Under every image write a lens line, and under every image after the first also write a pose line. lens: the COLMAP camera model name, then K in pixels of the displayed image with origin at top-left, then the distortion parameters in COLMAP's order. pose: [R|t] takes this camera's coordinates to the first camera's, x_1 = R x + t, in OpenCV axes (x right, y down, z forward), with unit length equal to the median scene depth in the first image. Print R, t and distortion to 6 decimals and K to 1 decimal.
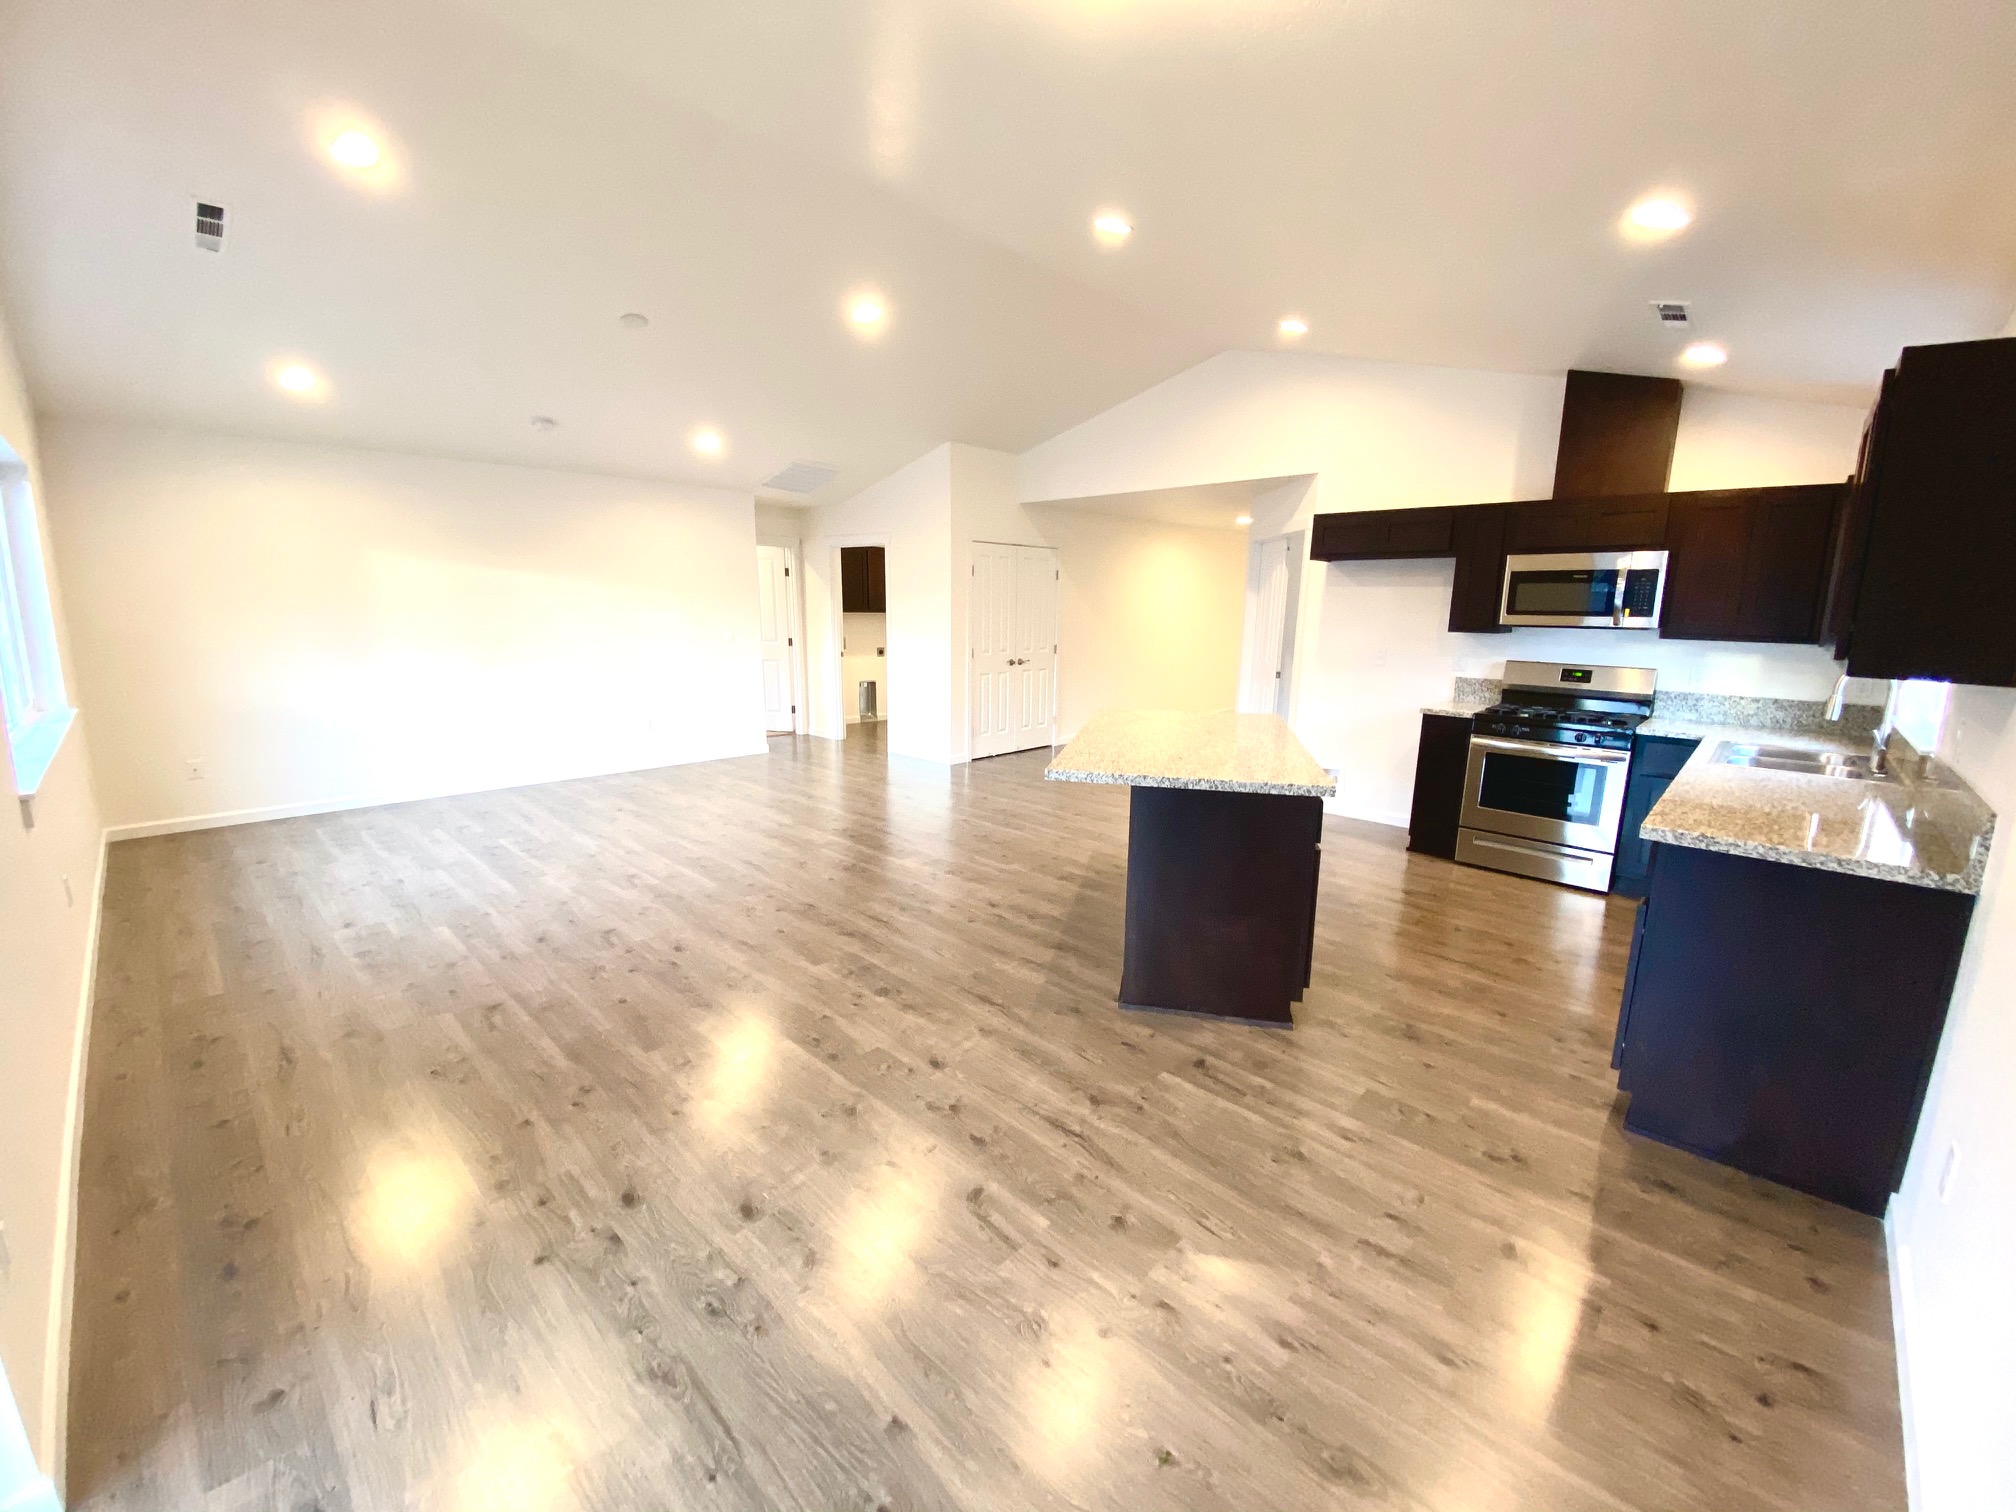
lens RADIAL K [[809.9, 0, 1008.0], [0, 809.9, 756.0], [0, 0, 1]] dist [0.042245, -0.038314]
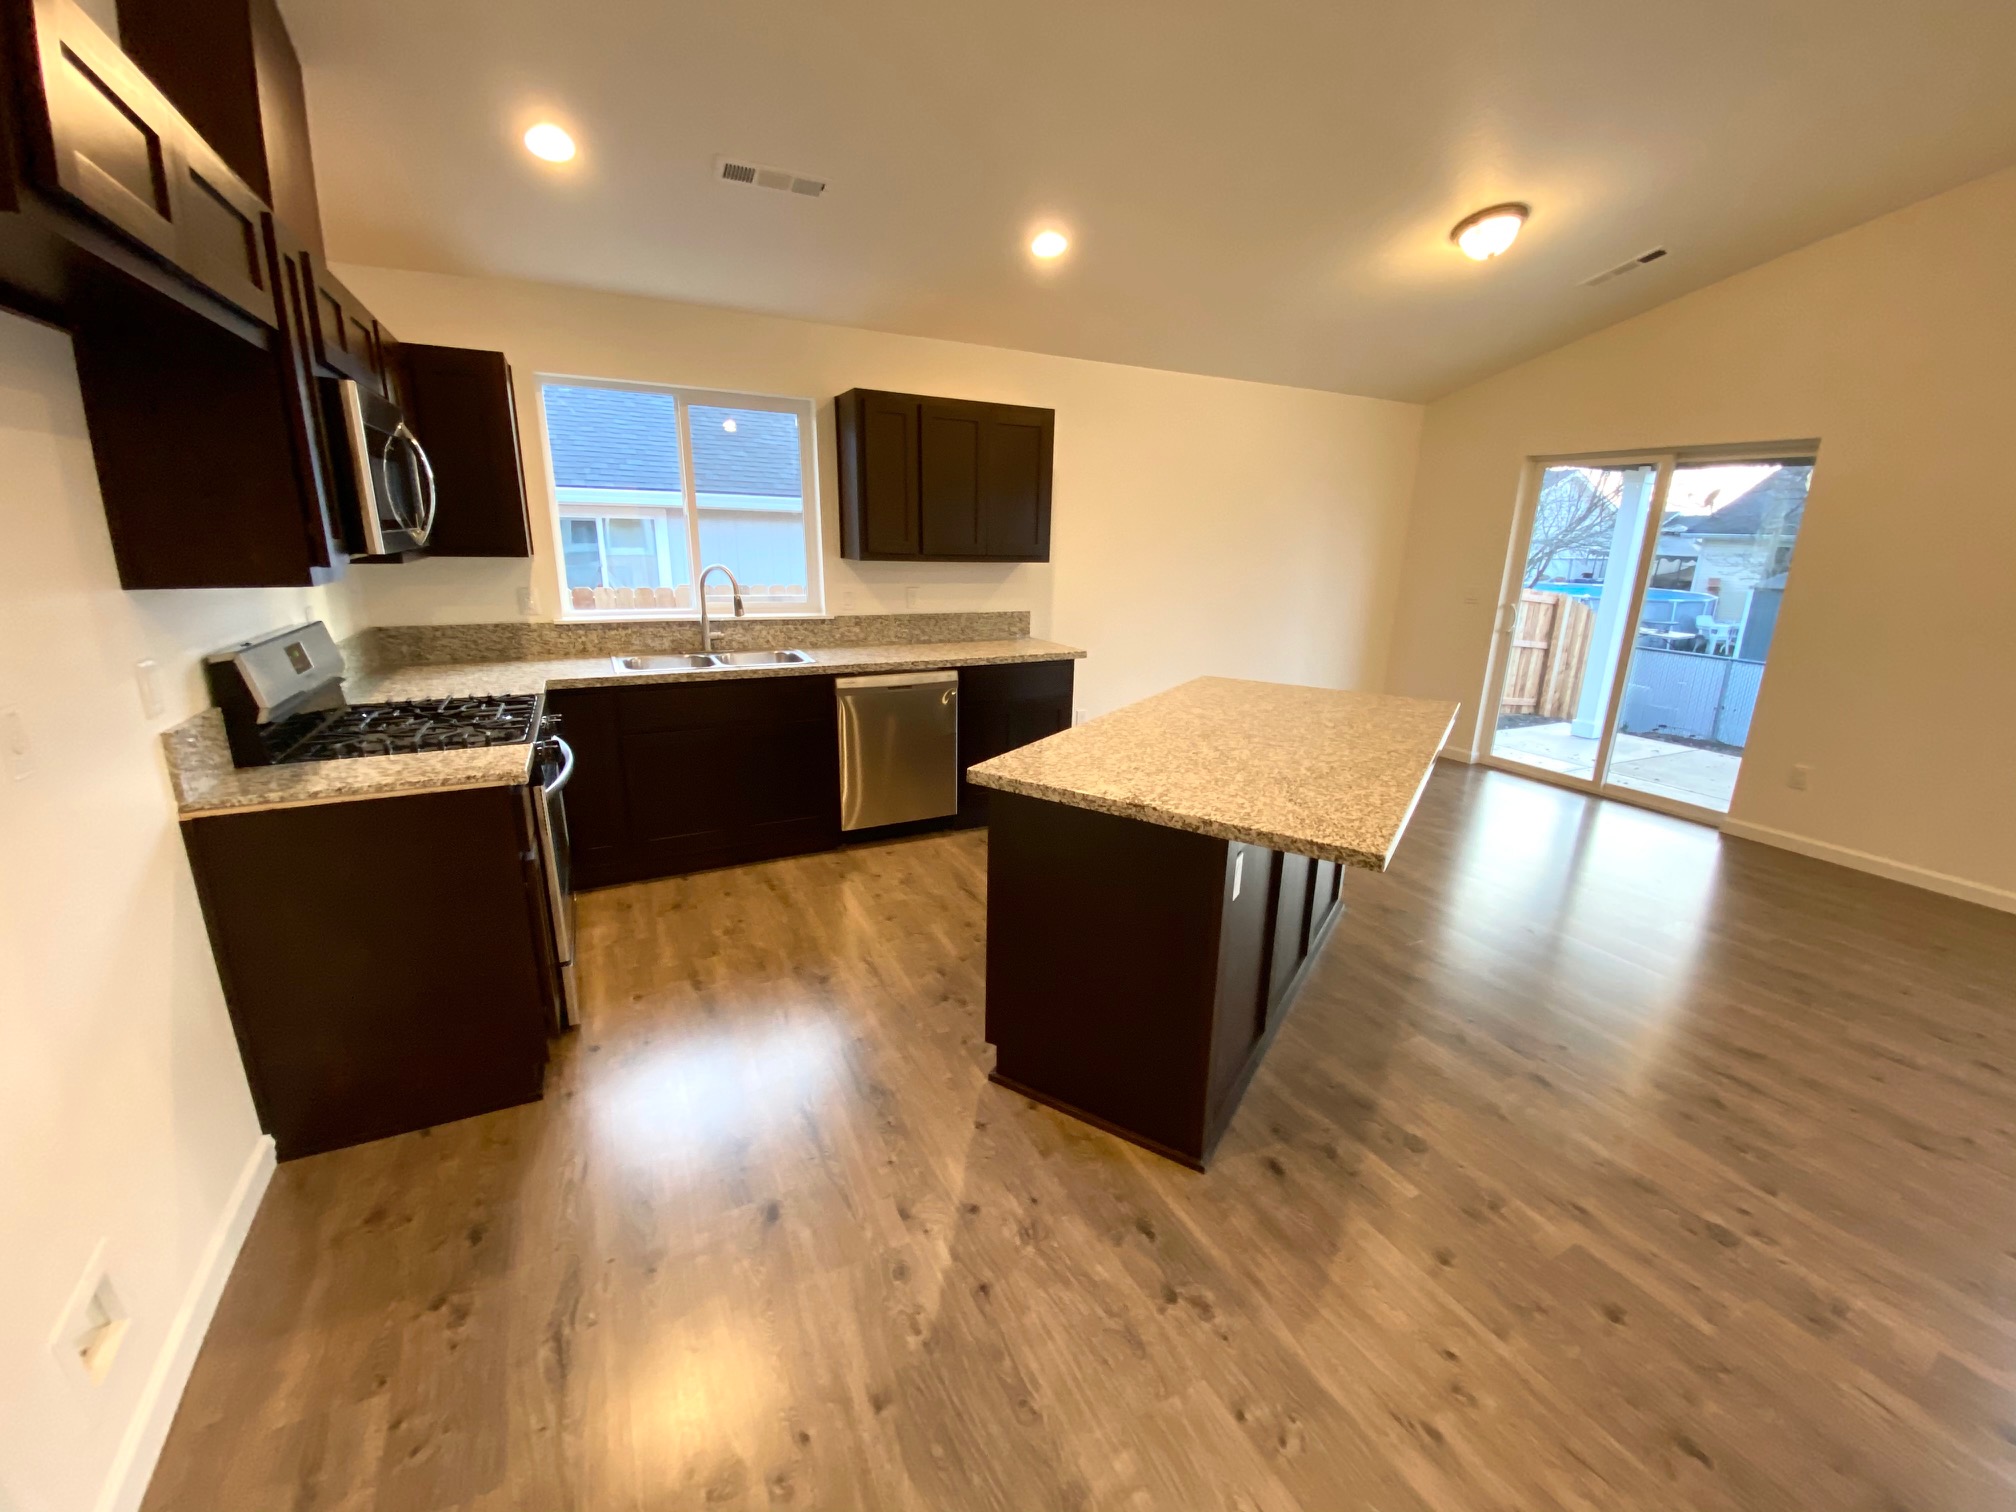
lens RADIAL K [[809.9, 0, 1008.0], [0, 809.9, 756.0], [0, 0, 1]] dist [0.042245, -0.038314]
pose [[-0.941320, -0.118633, 0.315980, 0.165910], [0.031360, 0.901401, 0.431847, -0.260629], [-0.336056, 0.416415, -0.844787, 1.401529]]
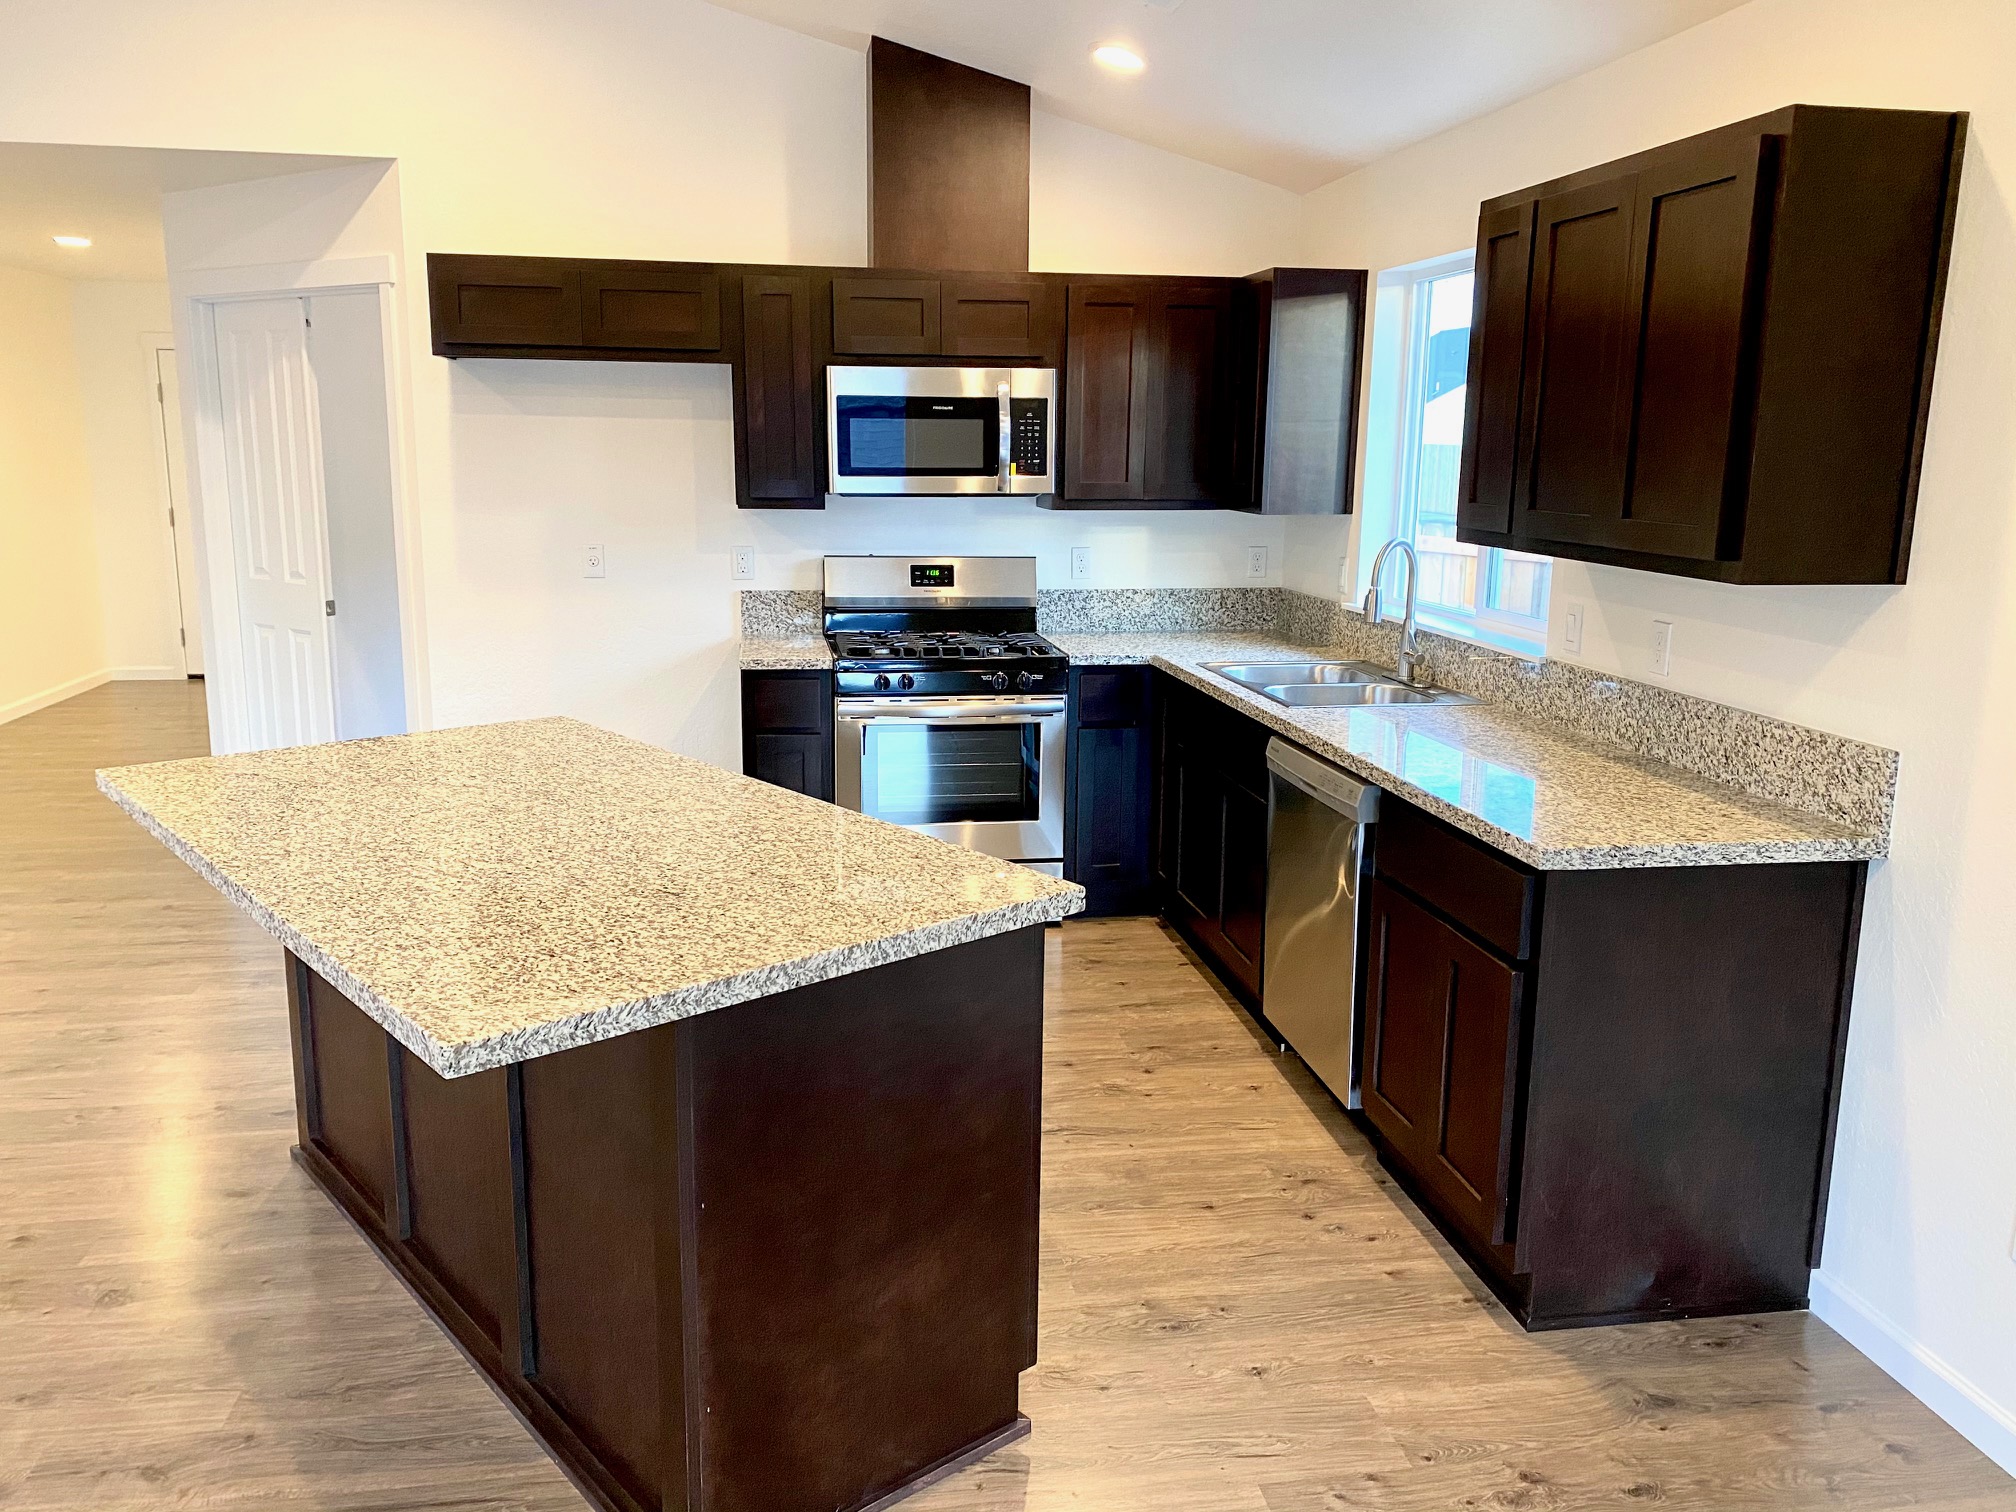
lens RADIAL K [[1537.6, 0, 1008.0], [0, 1537.6, 756.0], [0, 0, 1]] dist [0.021278, -0.002651]
pose [[0.608121, -0.166428, 0.776203, -0.172745], [0.145715, 0.984566, 0.096942, -0.077101], [-0.780356, 0.054152, 0.622986, 0.304360]]
